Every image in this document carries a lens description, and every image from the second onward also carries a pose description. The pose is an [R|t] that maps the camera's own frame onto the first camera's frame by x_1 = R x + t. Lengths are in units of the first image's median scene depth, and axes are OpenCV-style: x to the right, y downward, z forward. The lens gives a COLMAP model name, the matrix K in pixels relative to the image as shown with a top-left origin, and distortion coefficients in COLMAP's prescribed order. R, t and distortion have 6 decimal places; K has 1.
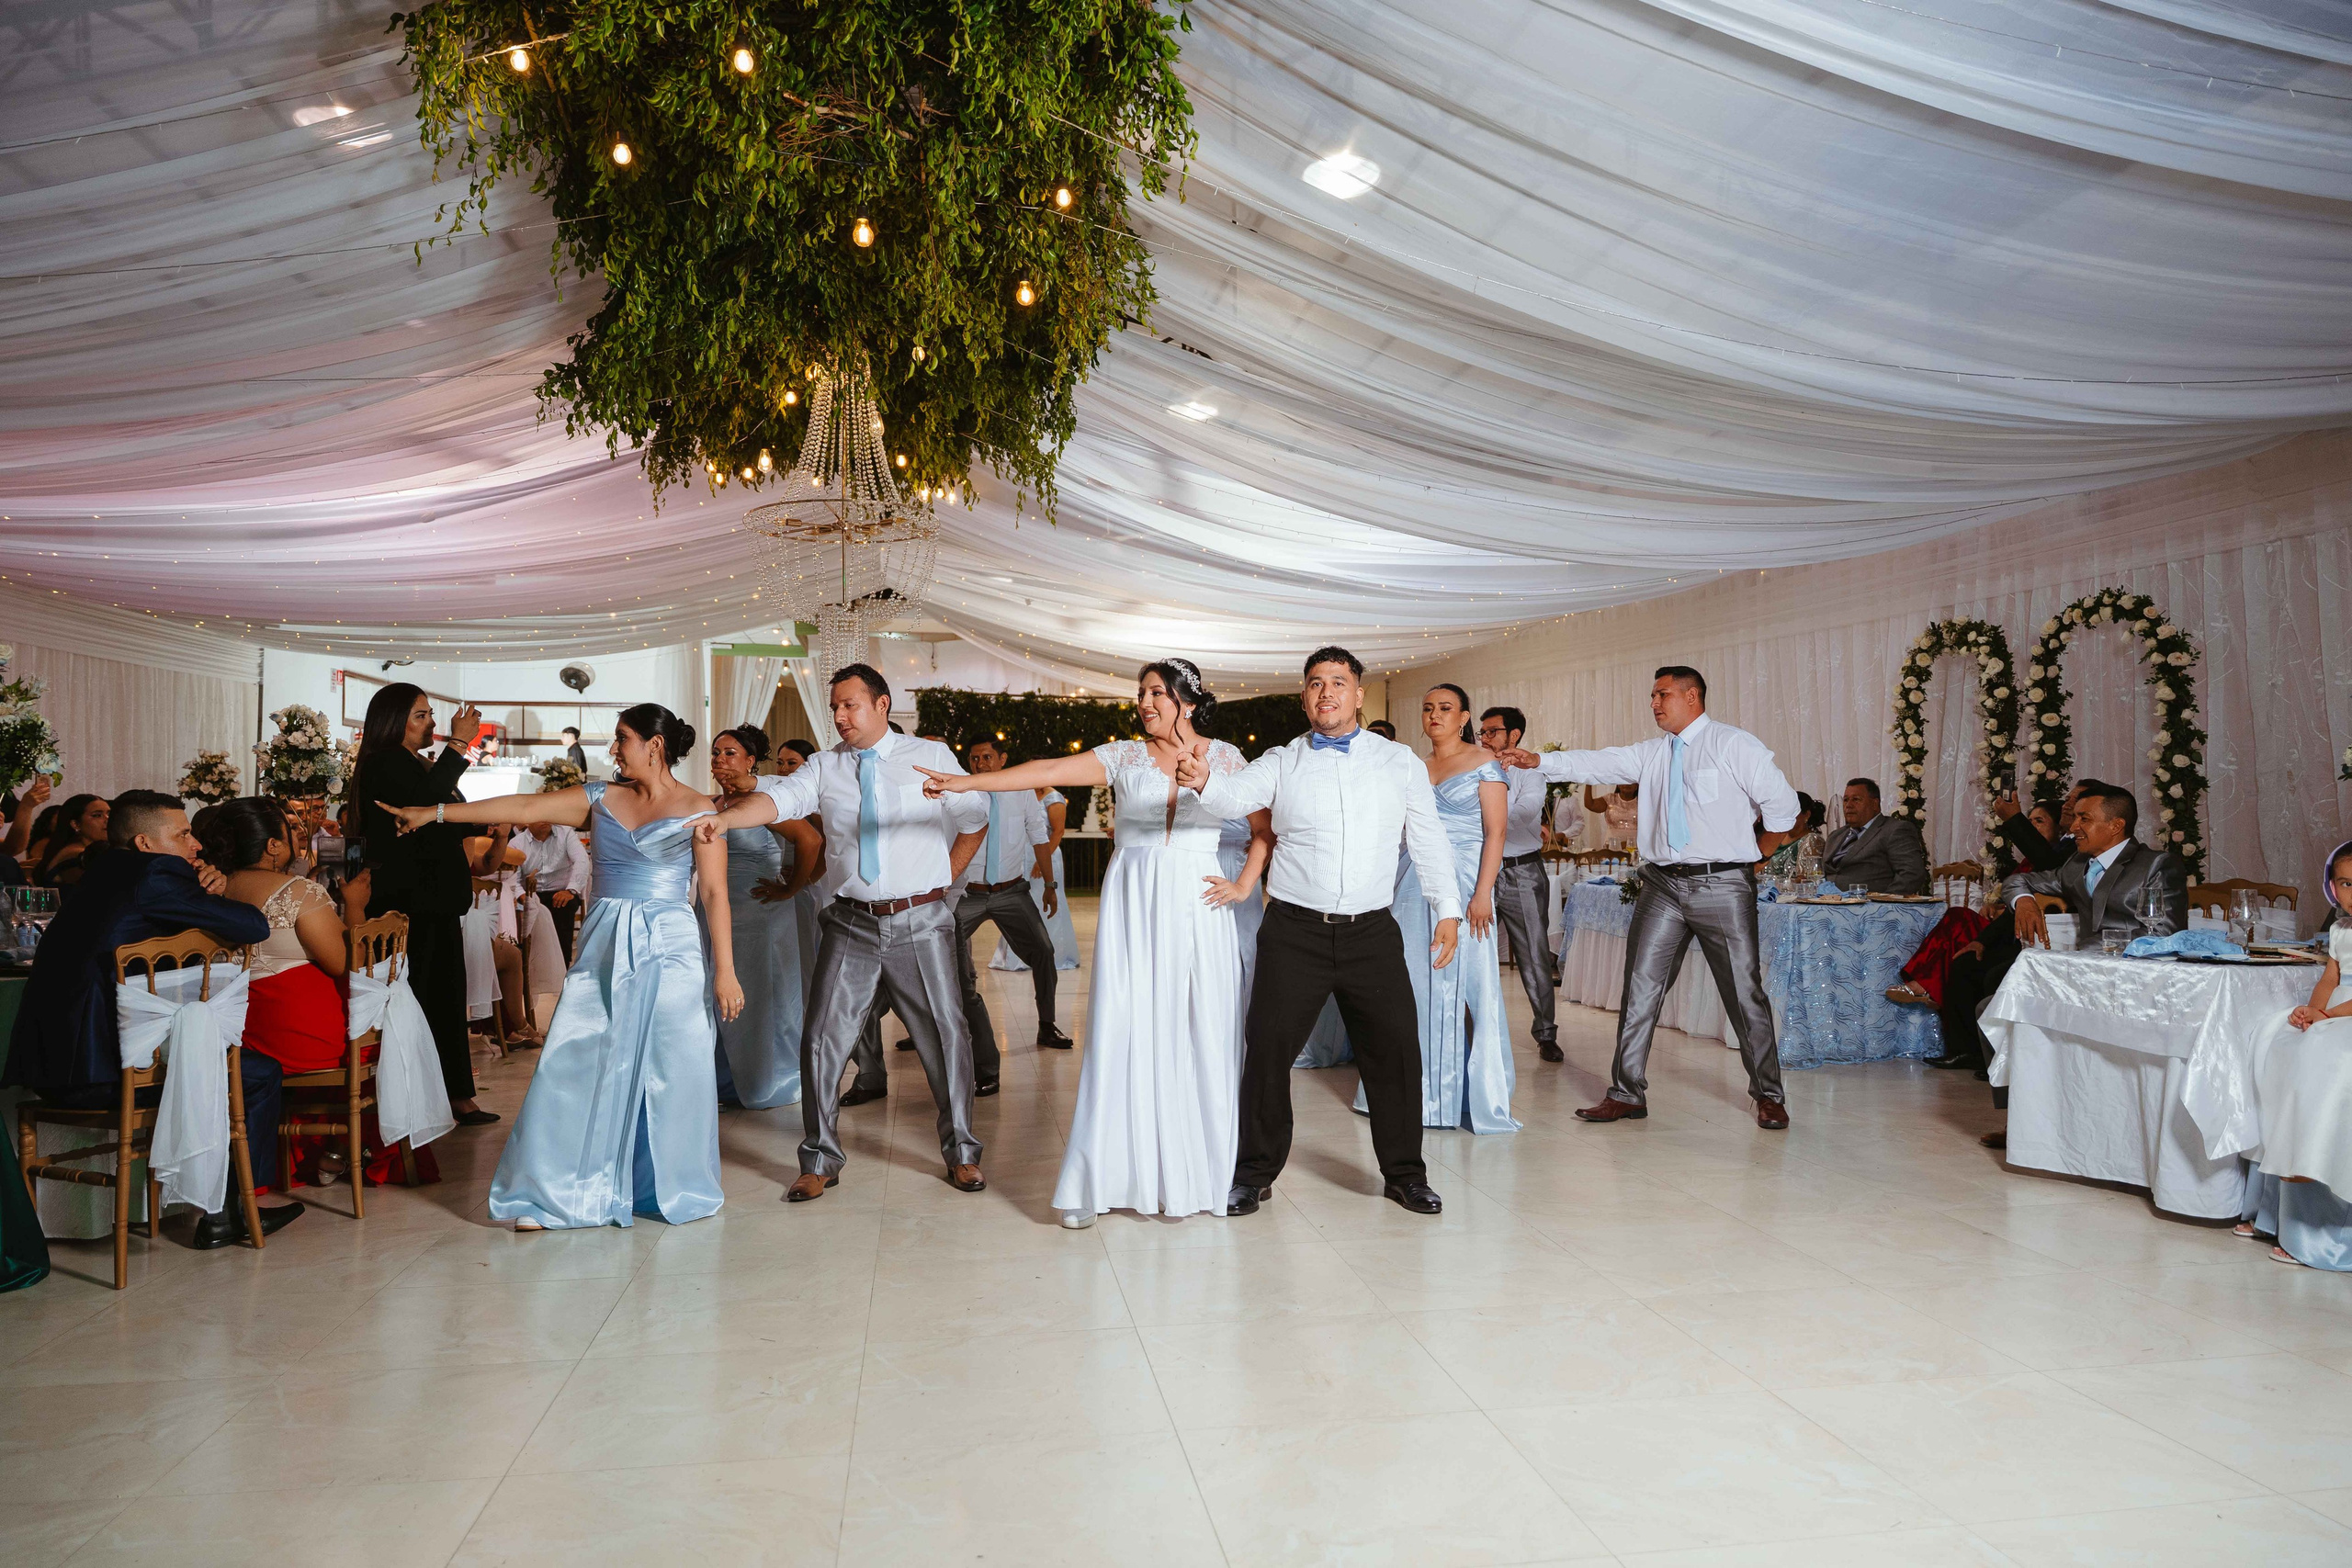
lens RADIAL K [[1591.7, 0, 1199.4], [0, 1591.7, 783.1], [0, 0, 1]] dist [-0.008587, -0.001183]
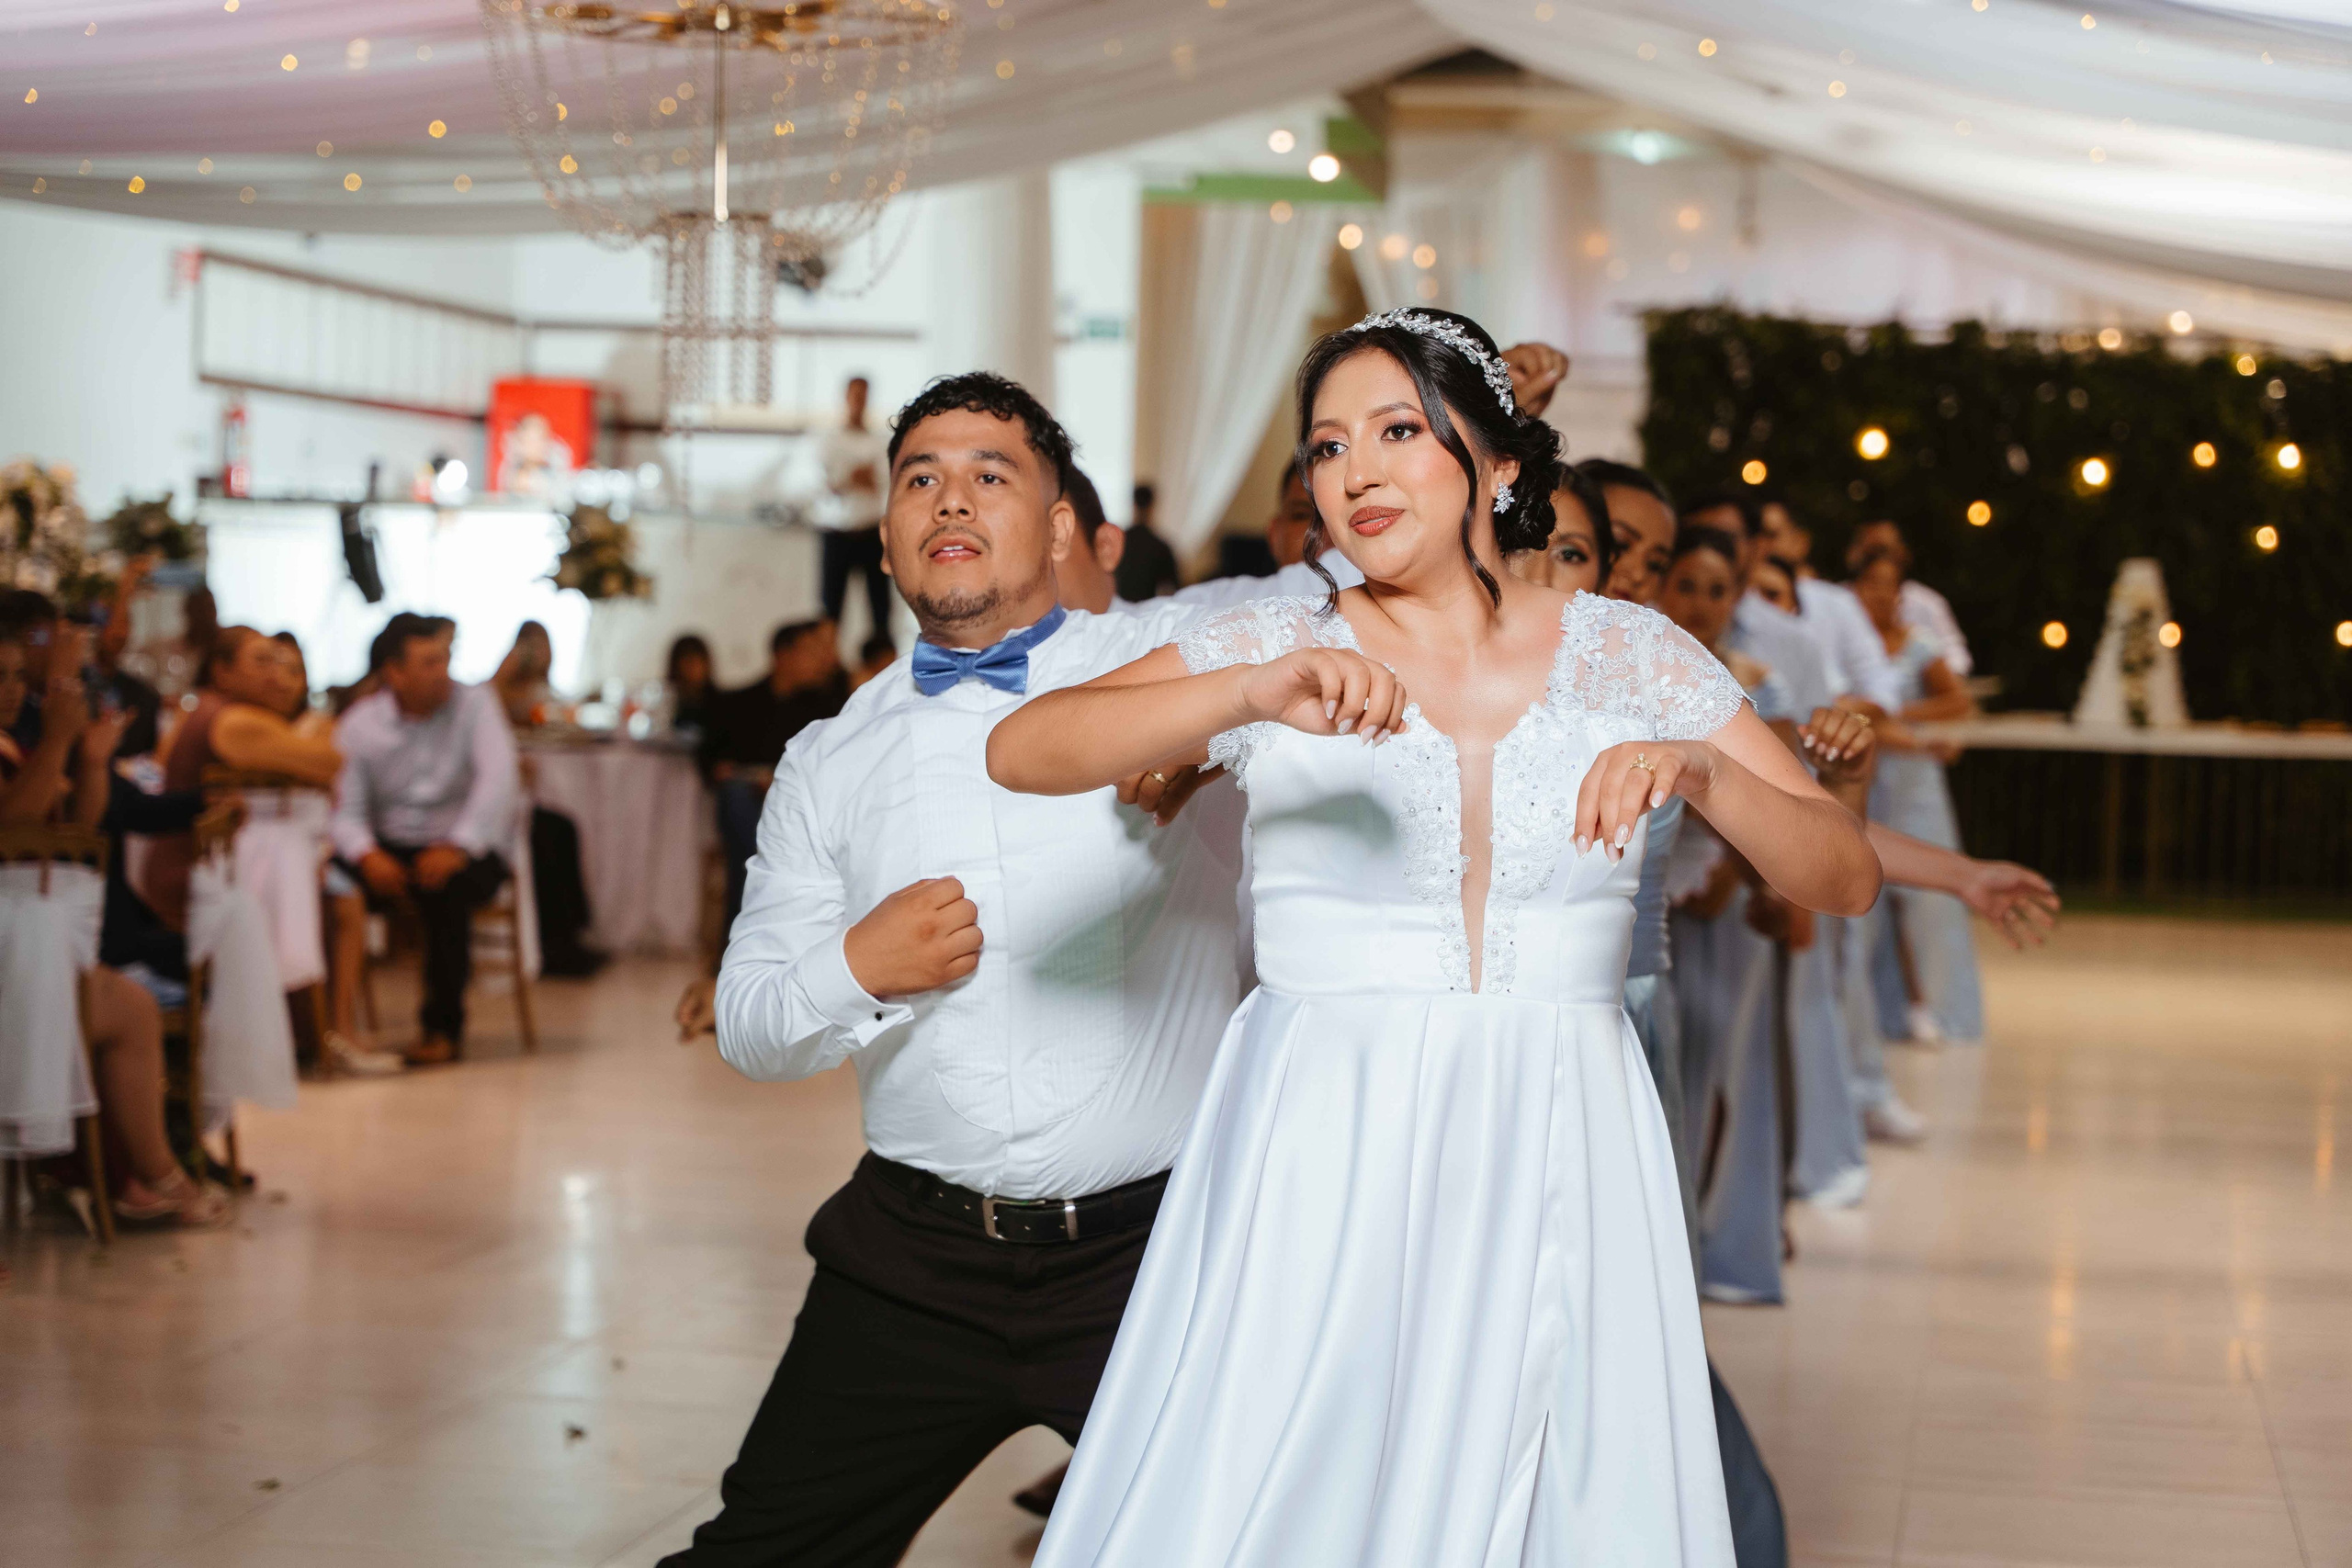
lens RADIAL K [[4703.9, 0, 1176.0], [0, 4703.9, 784.0], [0, 0, 1]] dist [0.021593, 0.135254]
pose [[0.937998, 0.046559, -0.343499, 0.187580], [-0.027951, 0.997871, 0.058928, -0.024113], [0.345511, -0.045674, 0.937303, -0.054718]]
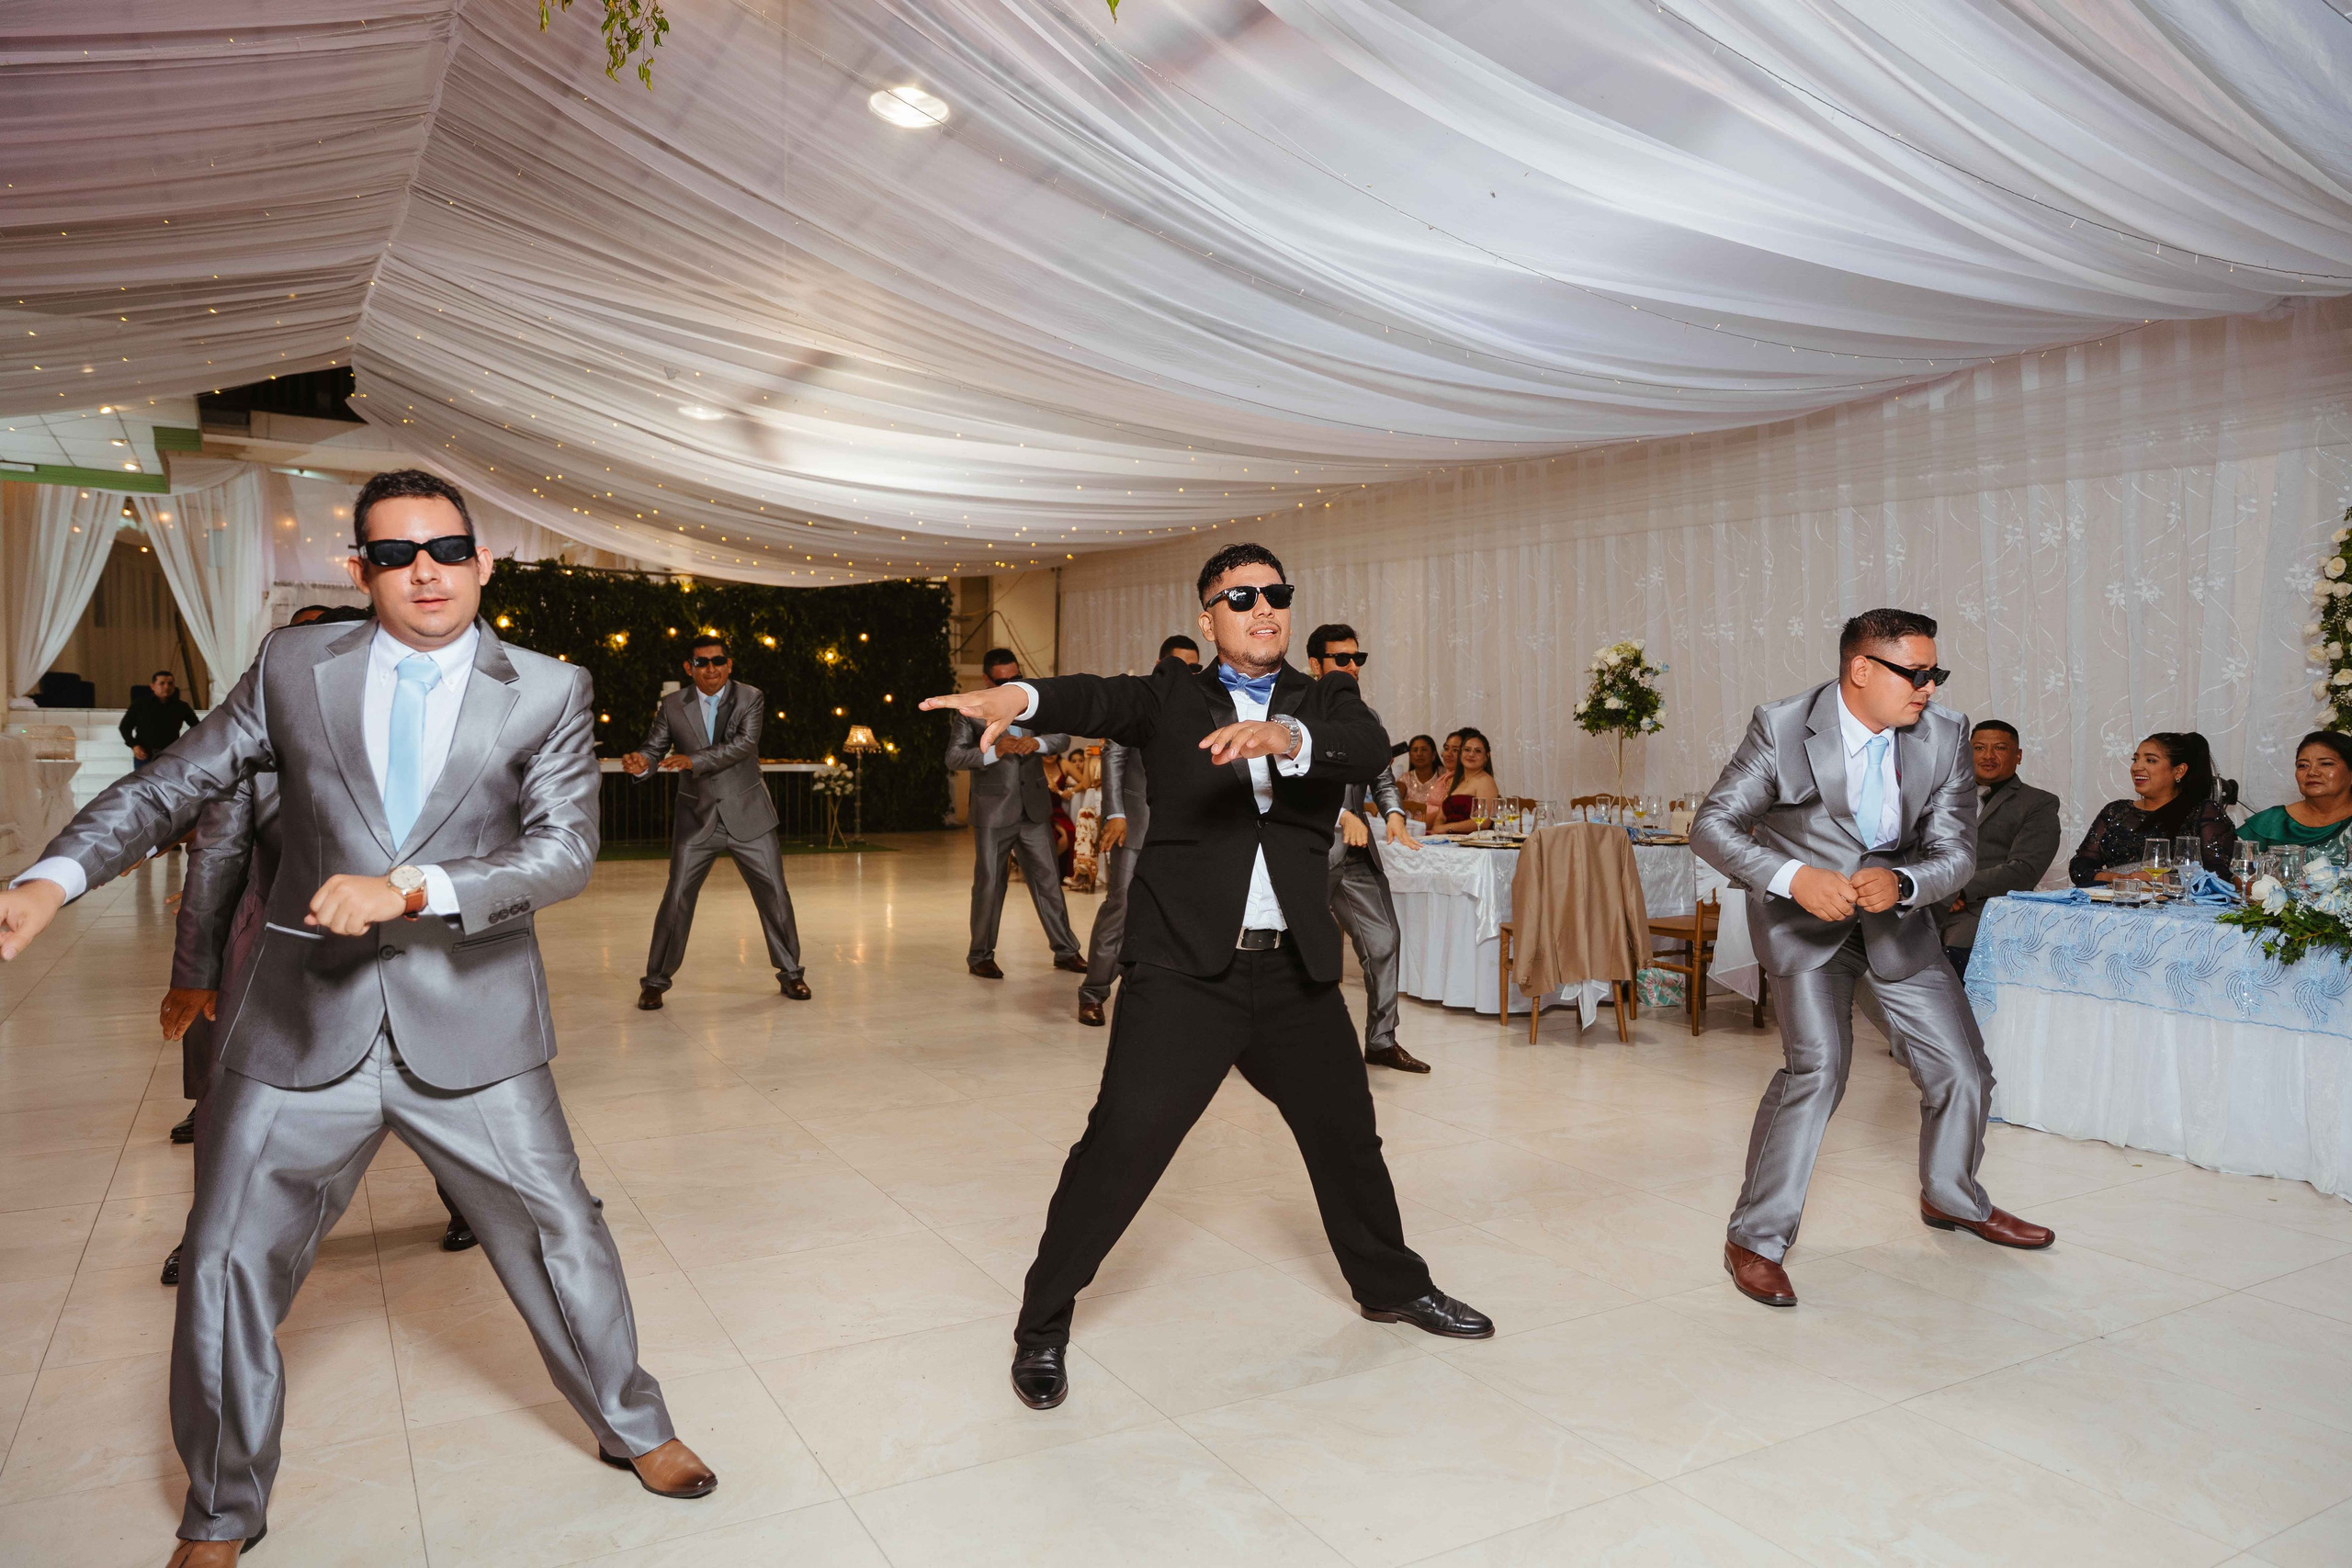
lens RADIAL K [[1555.9, 0, 1176.0], [0, 1555.9, 784.0], [0, 0, 1]] dist [-0.003060, -0.001116]
pose [[0.936960, 0.001745, 0.349432, -0.183555], [-0.019906, 0.998630, 0.048387, 0.004434], [-0.348869, -0.052293, 0.935711, 0.561468]]
